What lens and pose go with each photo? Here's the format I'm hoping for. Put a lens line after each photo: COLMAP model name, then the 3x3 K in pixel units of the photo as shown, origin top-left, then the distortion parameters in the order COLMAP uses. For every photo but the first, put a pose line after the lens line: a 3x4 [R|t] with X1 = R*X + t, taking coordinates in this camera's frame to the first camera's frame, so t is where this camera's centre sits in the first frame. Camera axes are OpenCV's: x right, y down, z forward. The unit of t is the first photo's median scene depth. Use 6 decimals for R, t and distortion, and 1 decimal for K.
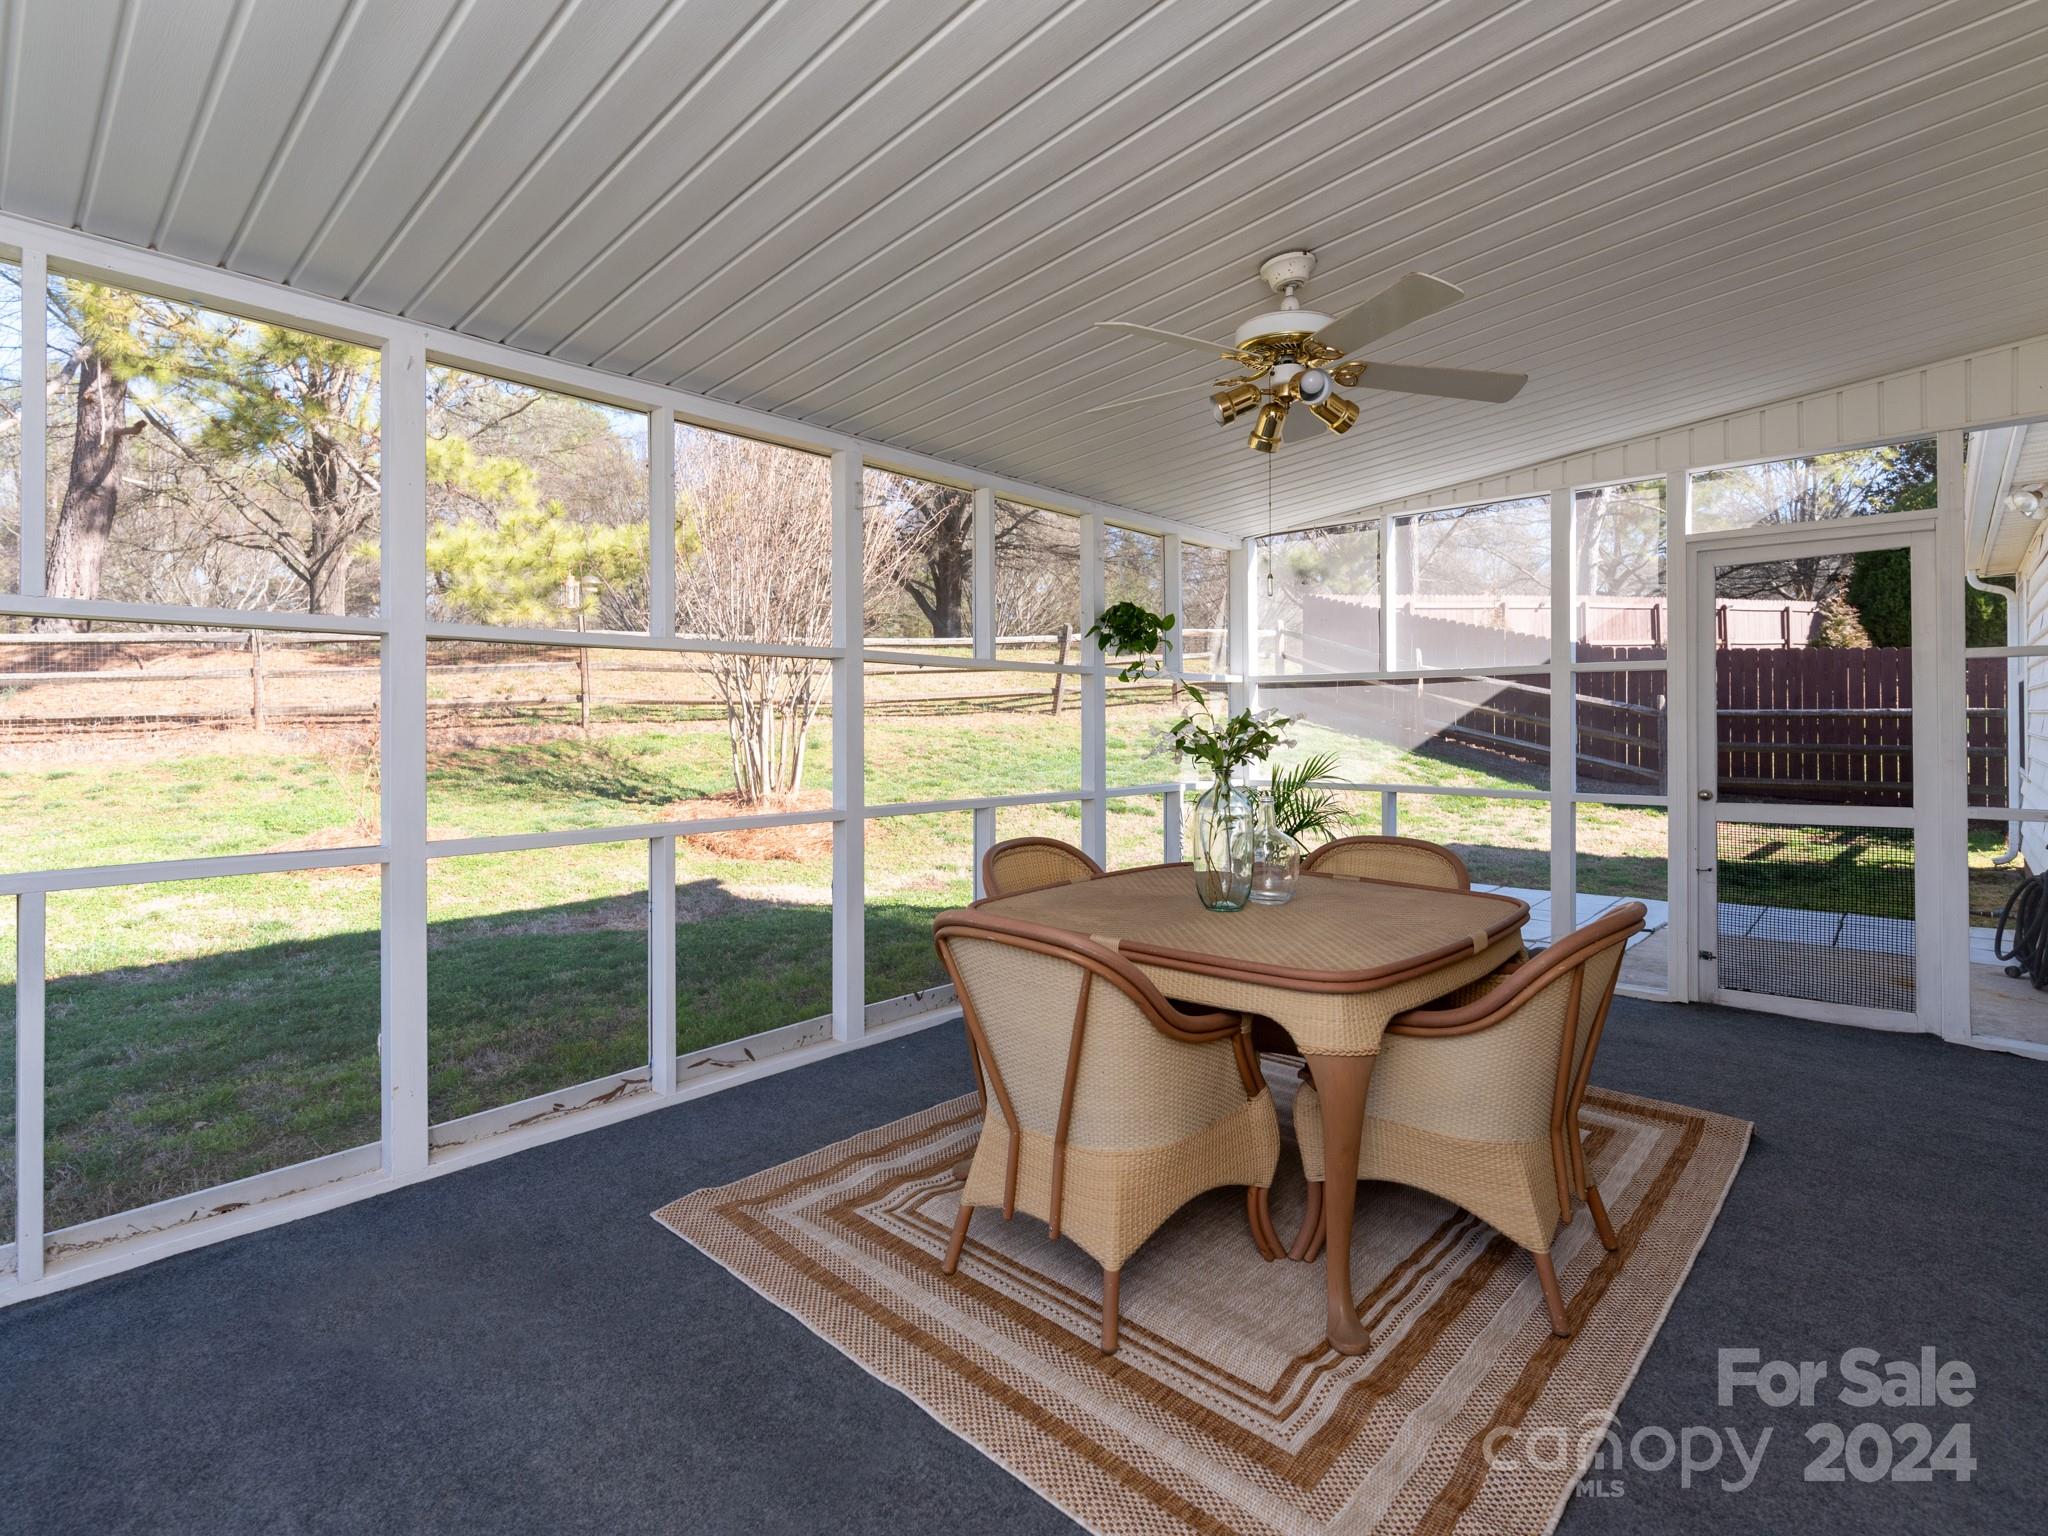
lens RADIAL K [[1006.6, 0, 1027.6], [0, 1006.6, 732.2], [0, 0, 1]] dist [-0.000992, -0.000341]
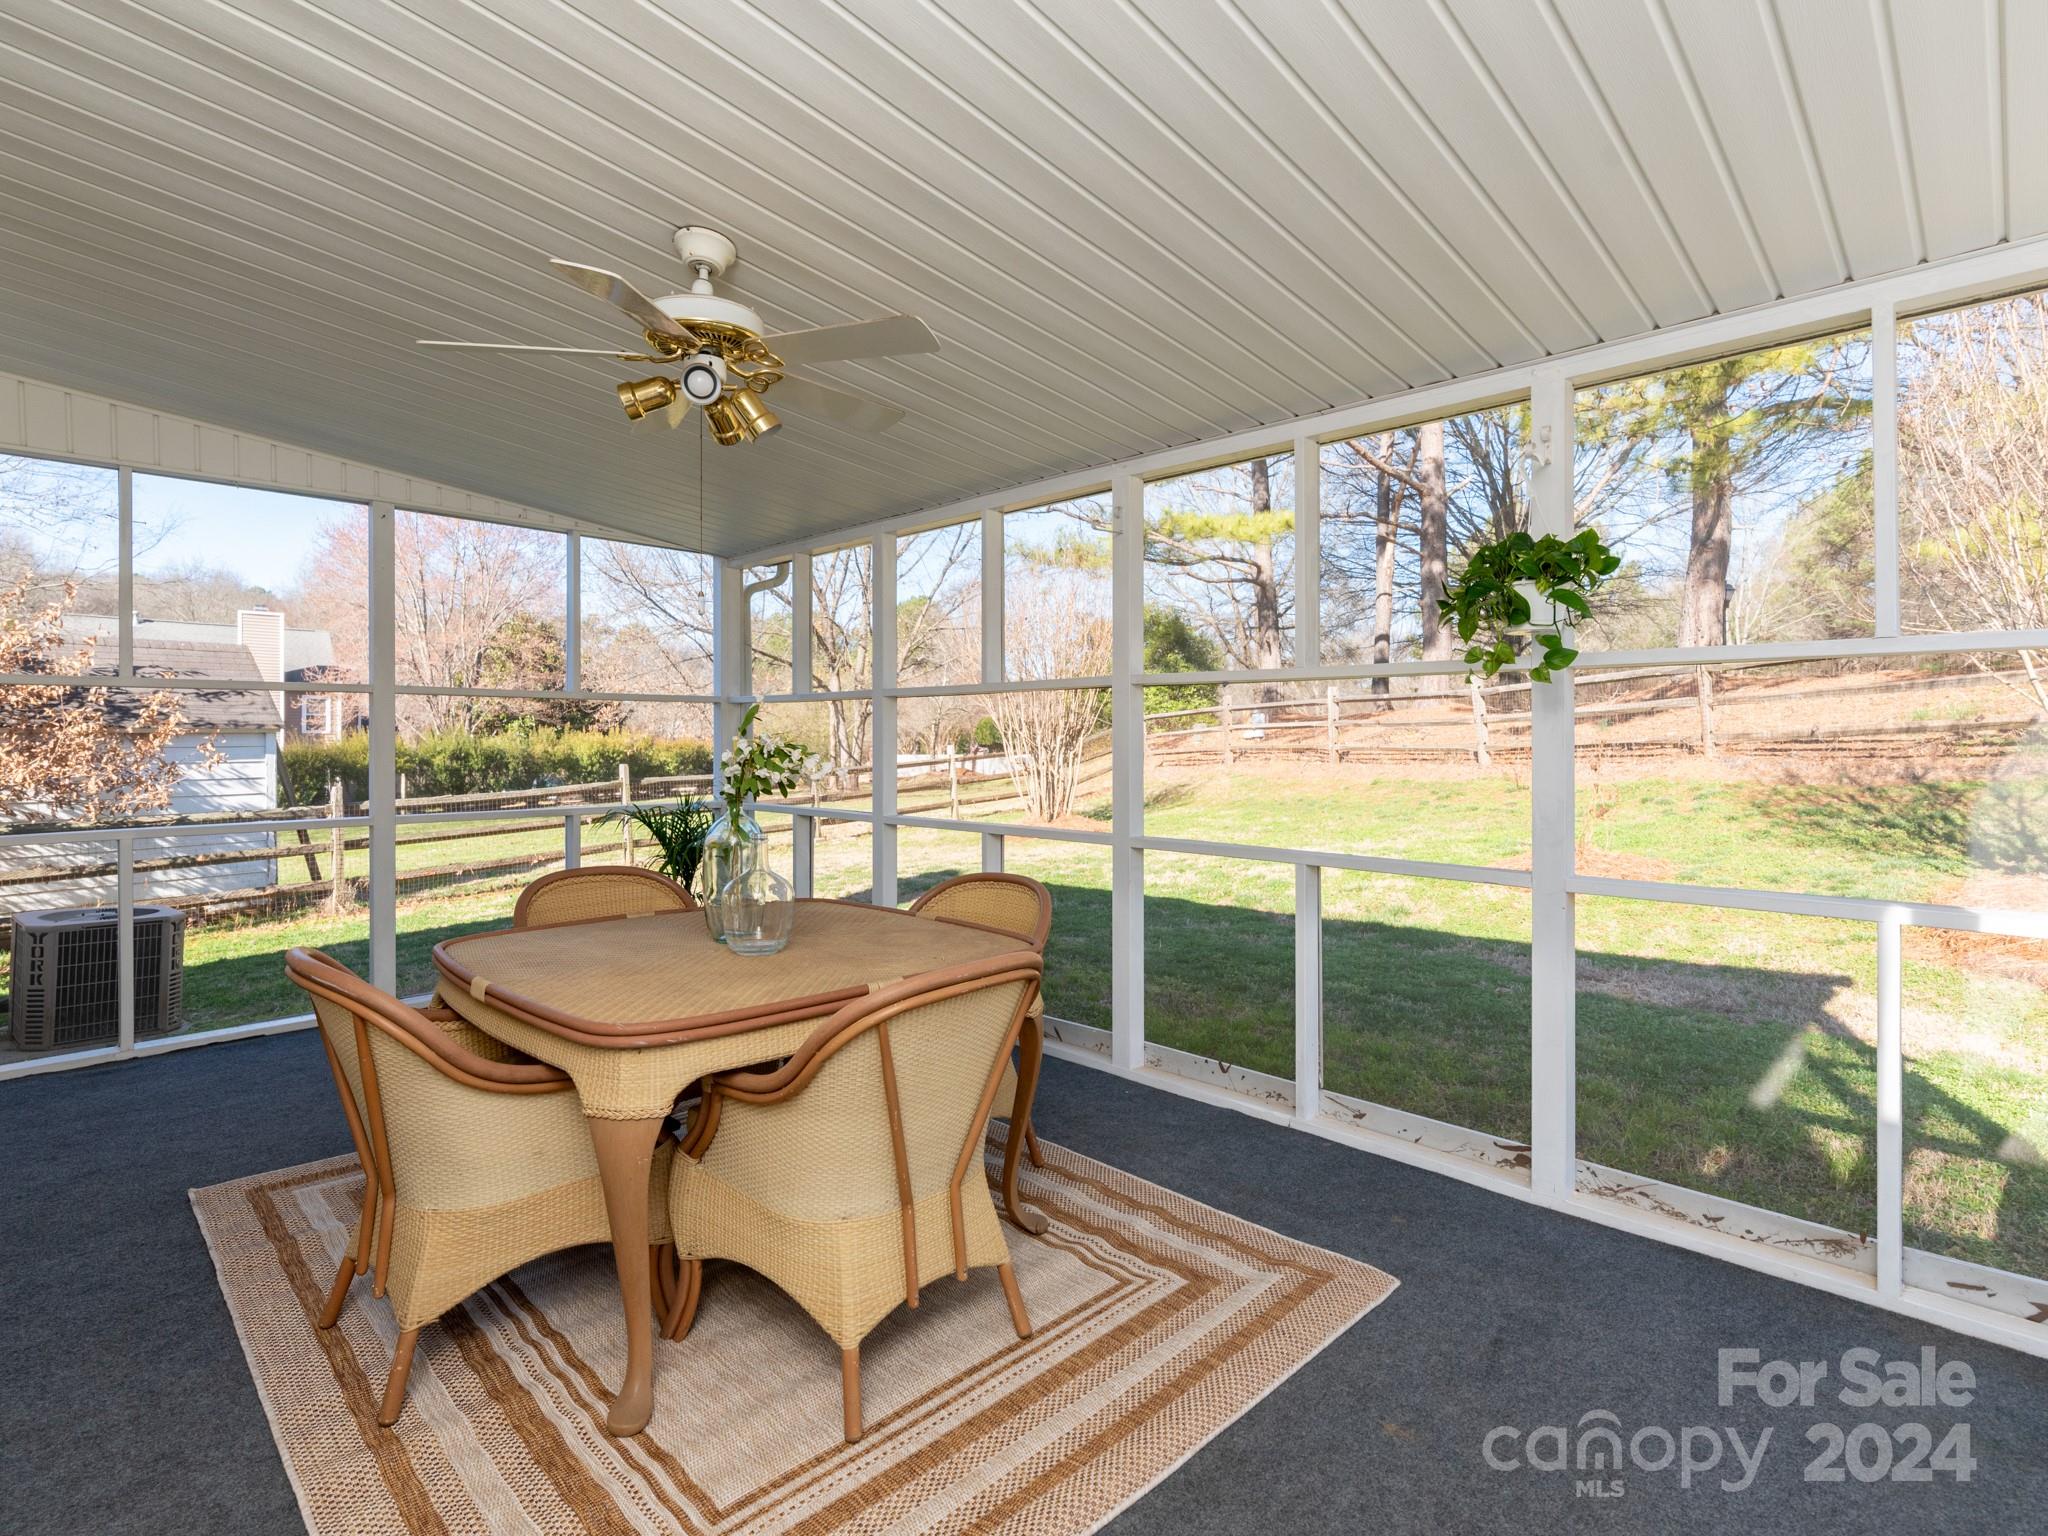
lens RADIAL K [[1020.6, 0, 1017.4], [0, 1020.6, 758.6], [0, 0, 1]] dist [0.000481, 0.000040]
pose [[-0.054834, 0.006364, -0.998475, 0.612234], [-0.010104, 0.999925, 0.006929, -0.003232], [0.998444, 0.010469, -0.054766, 0.698657]]
